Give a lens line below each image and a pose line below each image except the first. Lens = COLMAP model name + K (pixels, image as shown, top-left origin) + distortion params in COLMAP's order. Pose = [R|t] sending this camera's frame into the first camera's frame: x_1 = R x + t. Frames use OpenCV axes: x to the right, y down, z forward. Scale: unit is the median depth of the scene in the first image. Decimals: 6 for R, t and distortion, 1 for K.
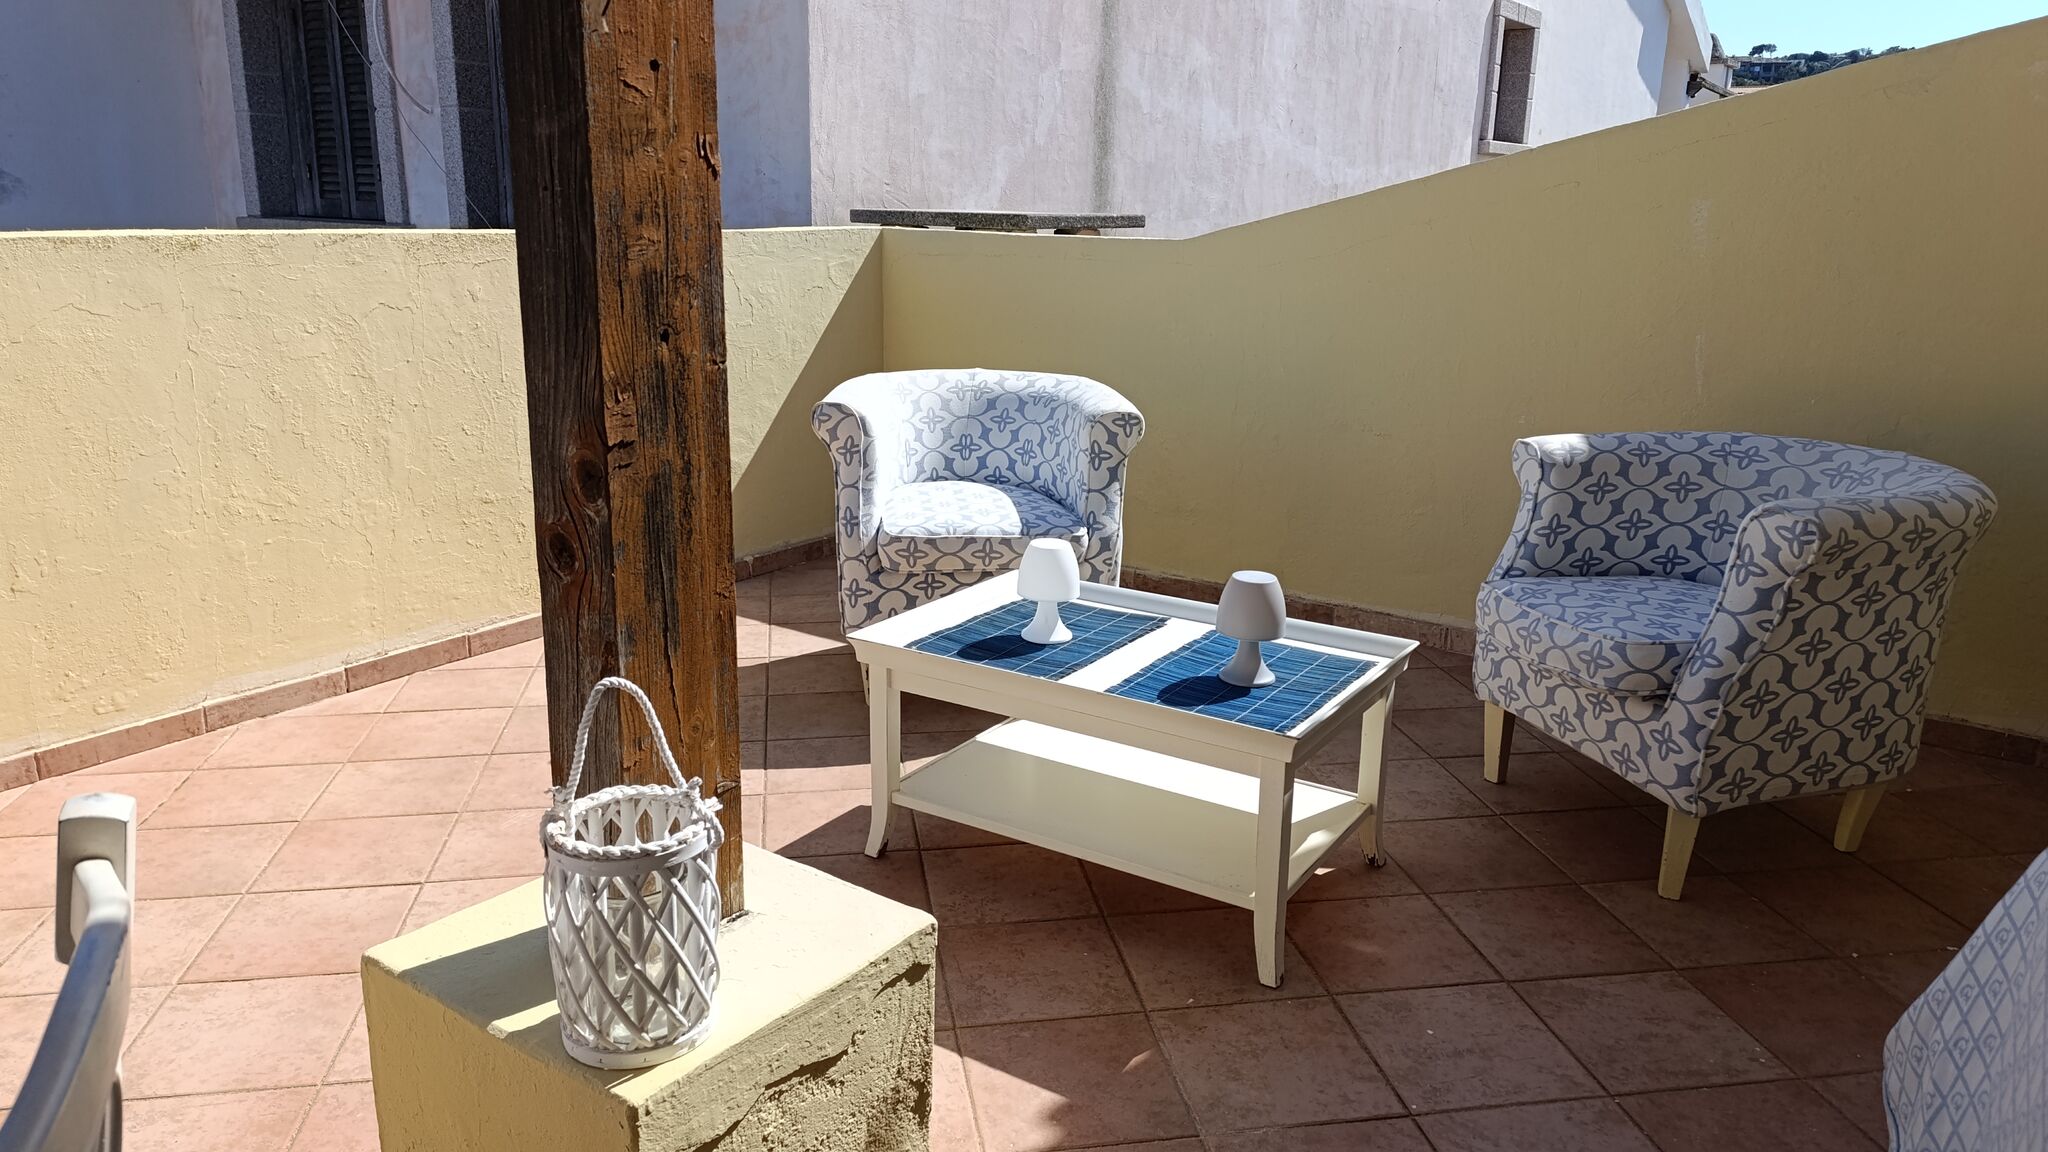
lens RADIAL K [[1404.5, 0, 1025.6], [0, 1404.5, 566.9], [0, 0, 1]] dist [0.043496, -0.044007]
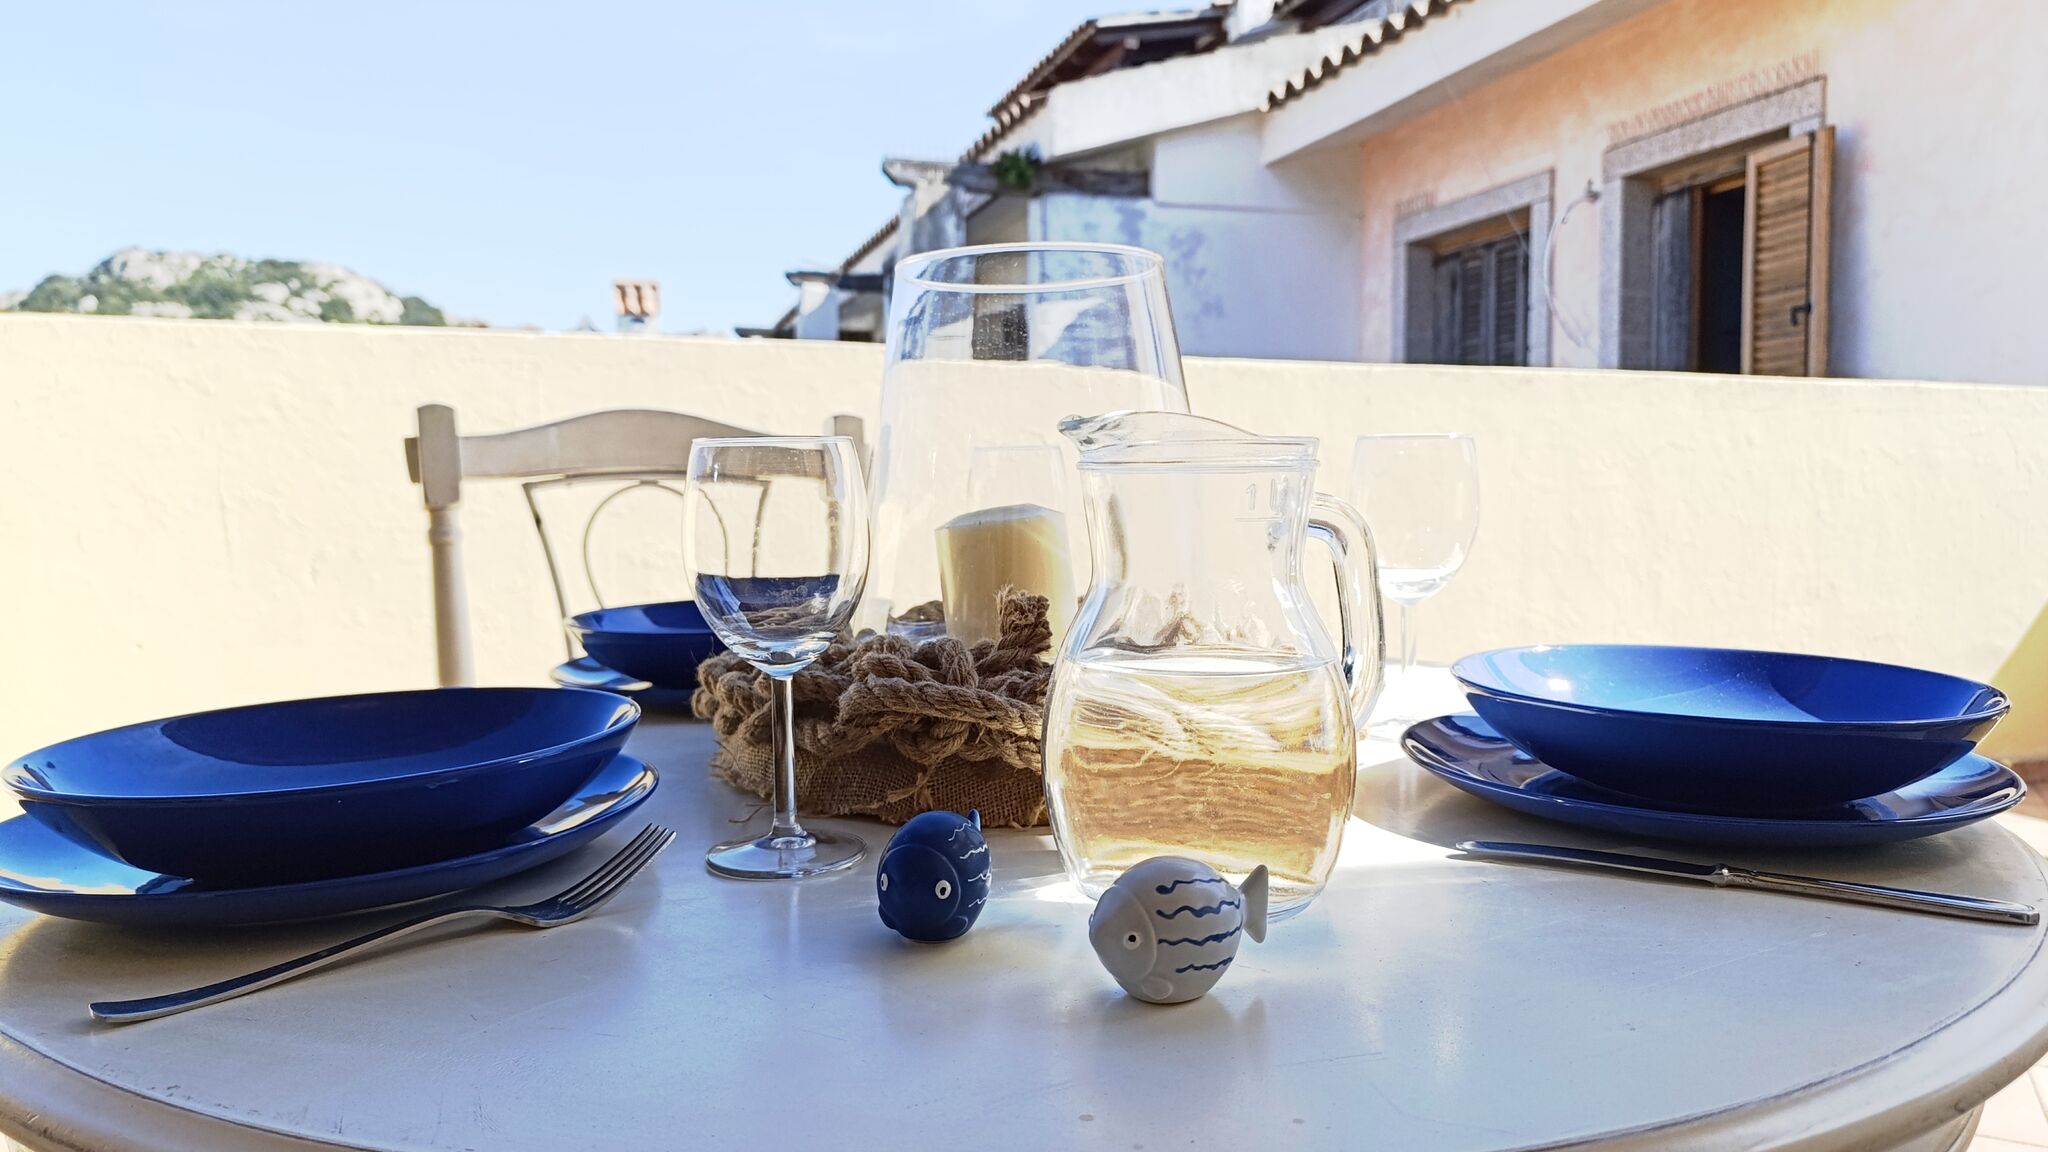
lens RADIAL K [[1422.8, 0, 1025.9], [0, 1422.8, 570.8], [0, 0, 1]] dist [0.032327, -0.046110]
pose [[0.792974, 0.015298, -0.609064, -0.220344], [-0.142690, 0.976544, -0.161248, 0.167933], [0.592311, 0.214773, 0.776557, -0.087415]]
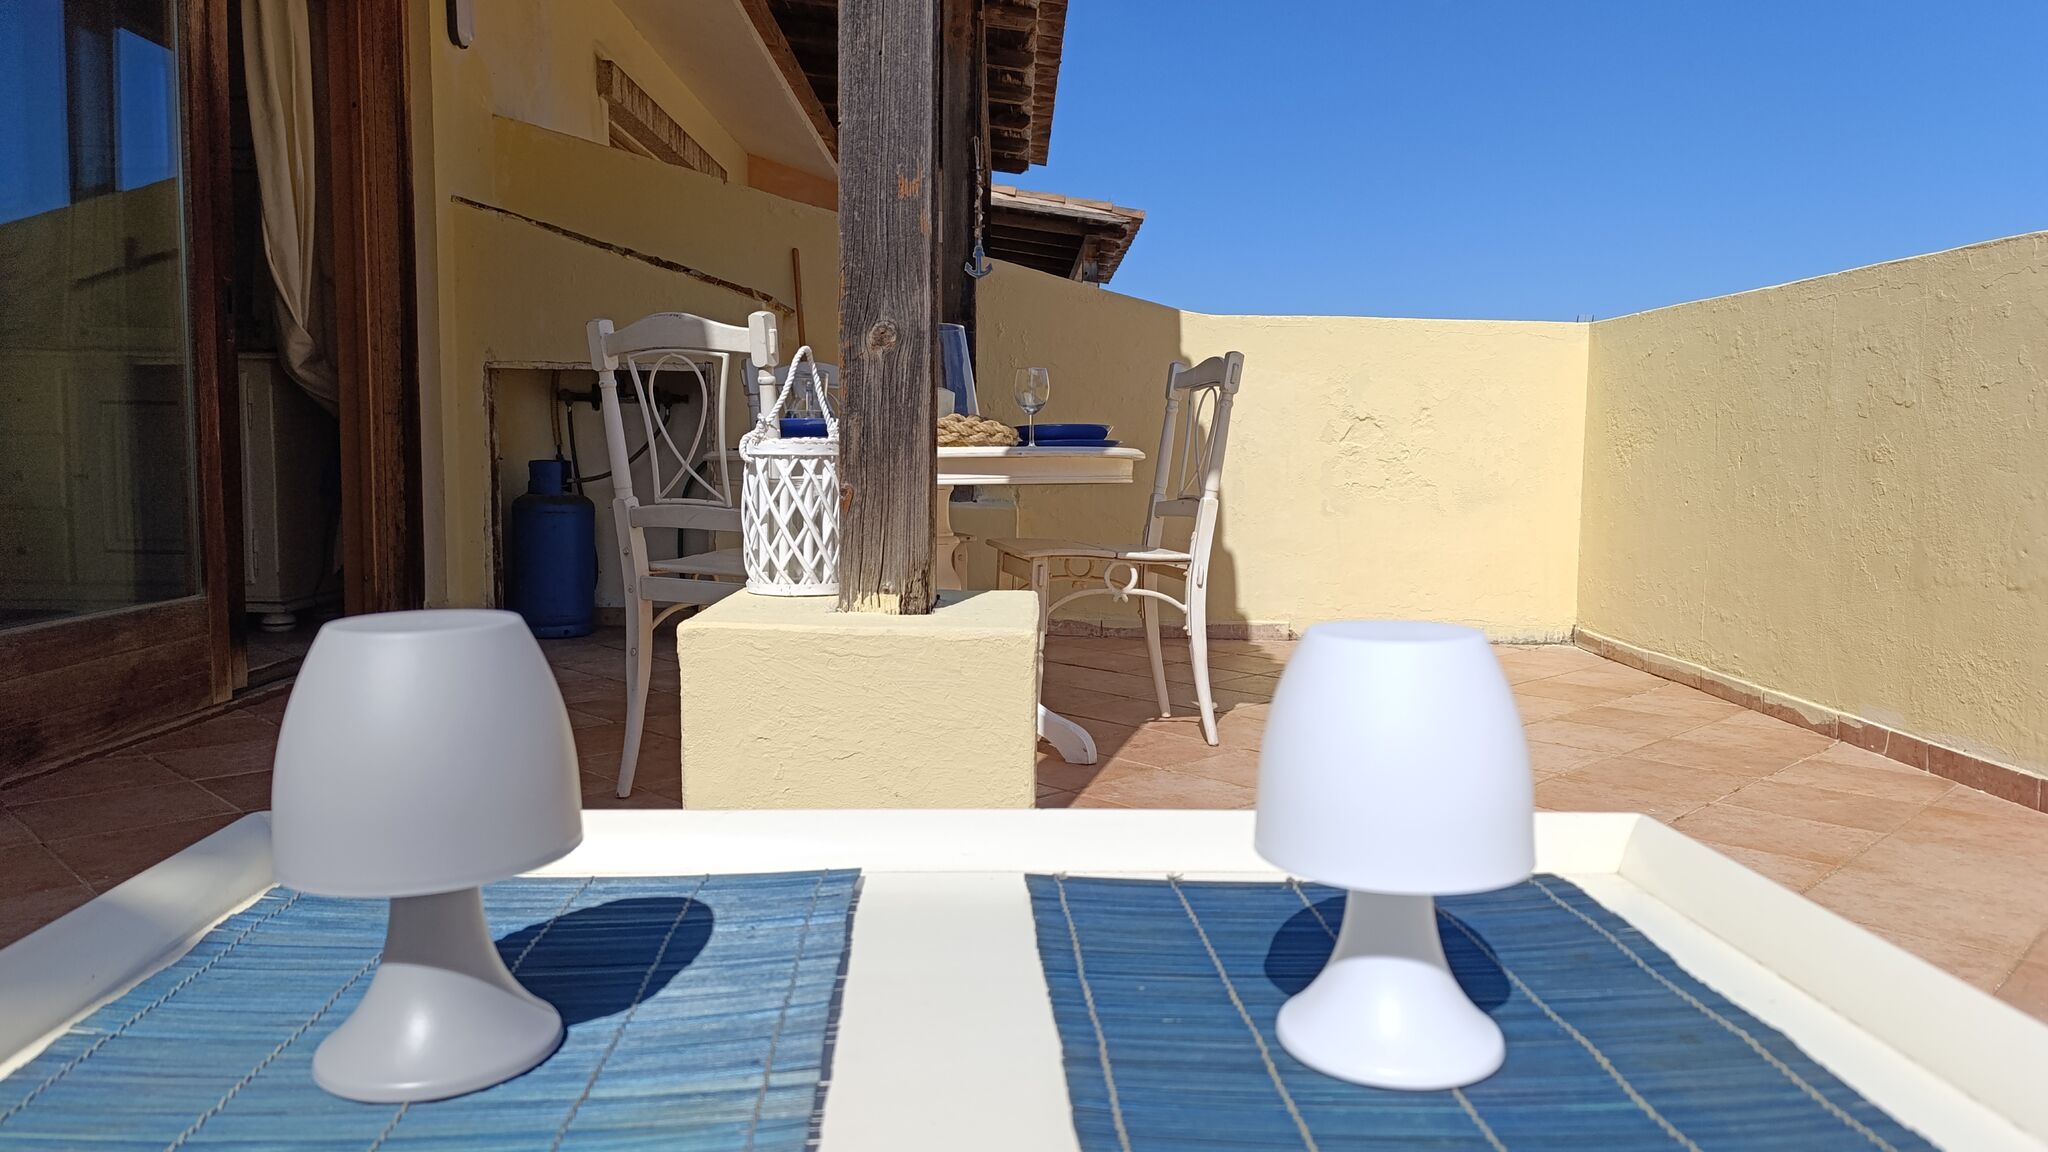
lens RADIAL K [[1399.6, 0, 1026.5], [0, 1399.6, 574.2], [0, 0, 1]] dist [0.042841, -0.044206]
pose [[-0.810016, 0.024748, -0.585886, 0.184460], [-0.177763, 0.941734, 0.285546, -0.073658], [0.558815, 0.335446, -0.758420, 1.028258]]
